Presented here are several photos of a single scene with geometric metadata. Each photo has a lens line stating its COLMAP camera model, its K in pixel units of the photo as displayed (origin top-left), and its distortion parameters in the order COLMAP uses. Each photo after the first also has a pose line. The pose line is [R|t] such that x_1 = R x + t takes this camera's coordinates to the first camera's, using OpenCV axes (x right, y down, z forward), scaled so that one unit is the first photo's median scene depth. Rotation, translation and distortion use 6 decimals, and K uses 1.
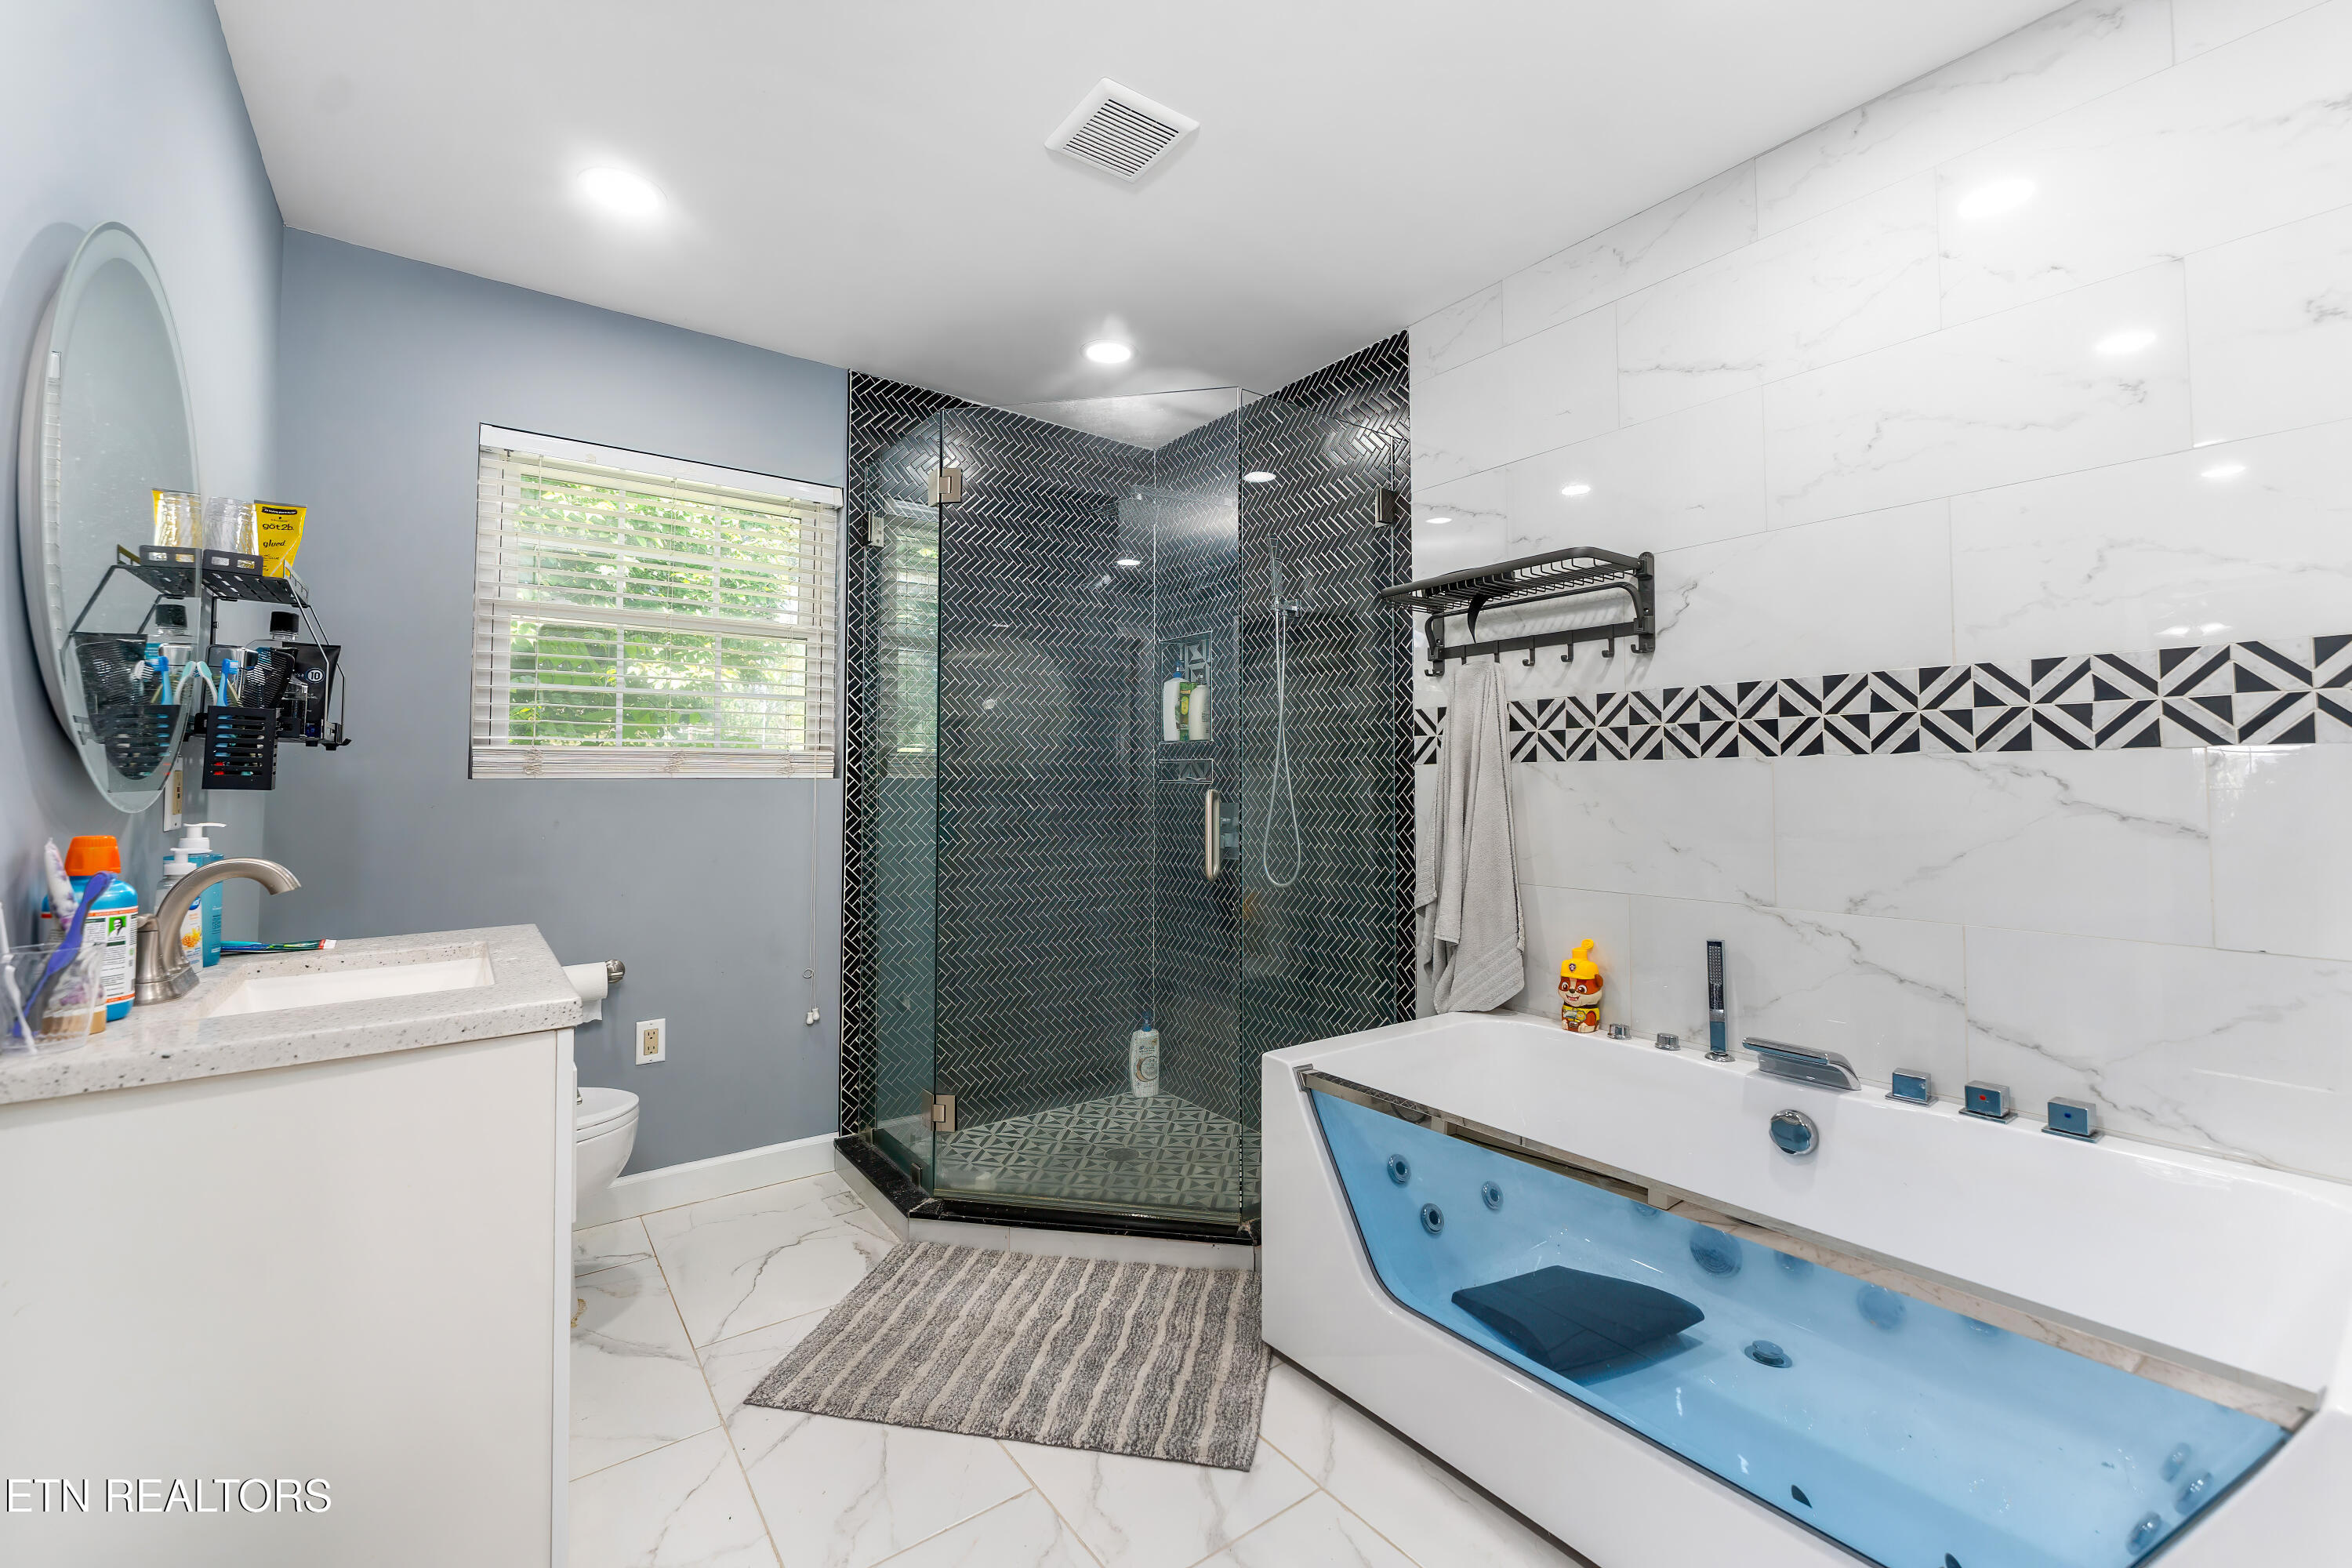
lens RADIAL K [[954.0, 0, 1174.7], [0, 954.0, 777.6], [0, 0, 1]] dist [0.000957, -0.000813]
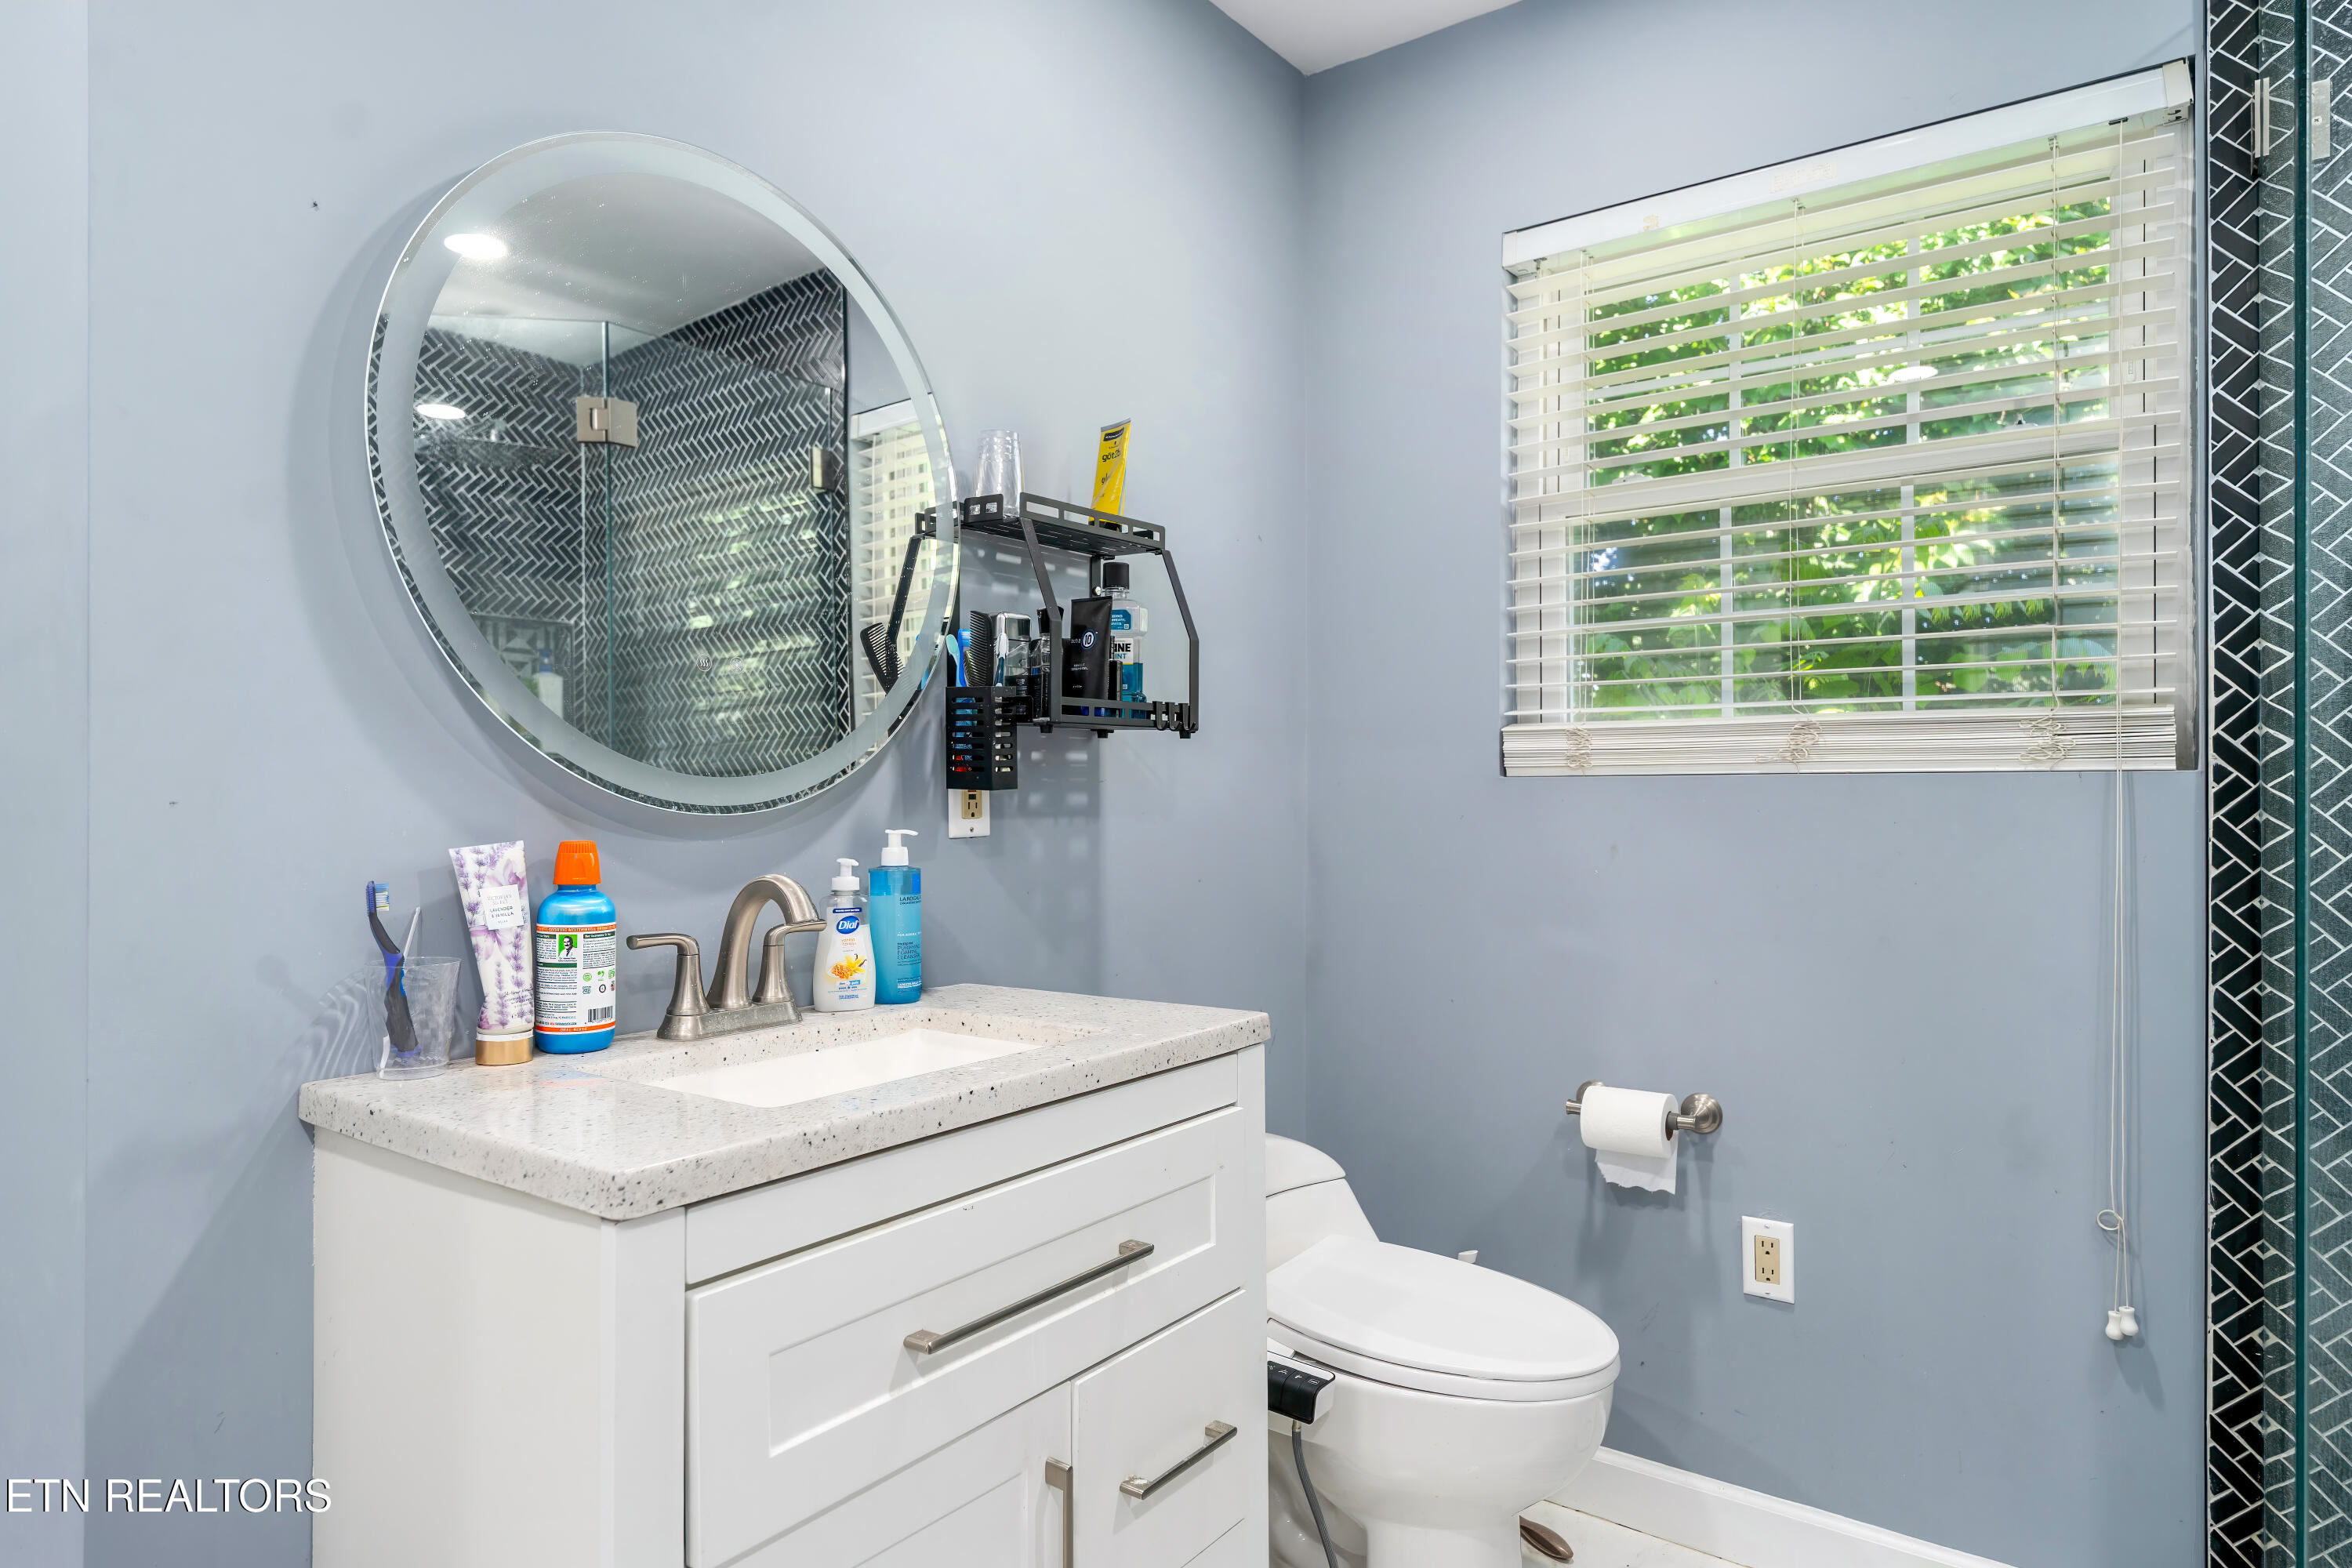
lens RADIAL K [[1352.7, 0, 1176.3], [0, 1352.7, 785.6], [0, 0, 1]] dist [0.001249, 0.000100]
pose [[0.290019, 0.001805, -0.957019, 0.091367], [0.005098, 0.999981, 0.003430, 0.003687], [0.957007, -0.005873, 0.290004, 0.473258]]
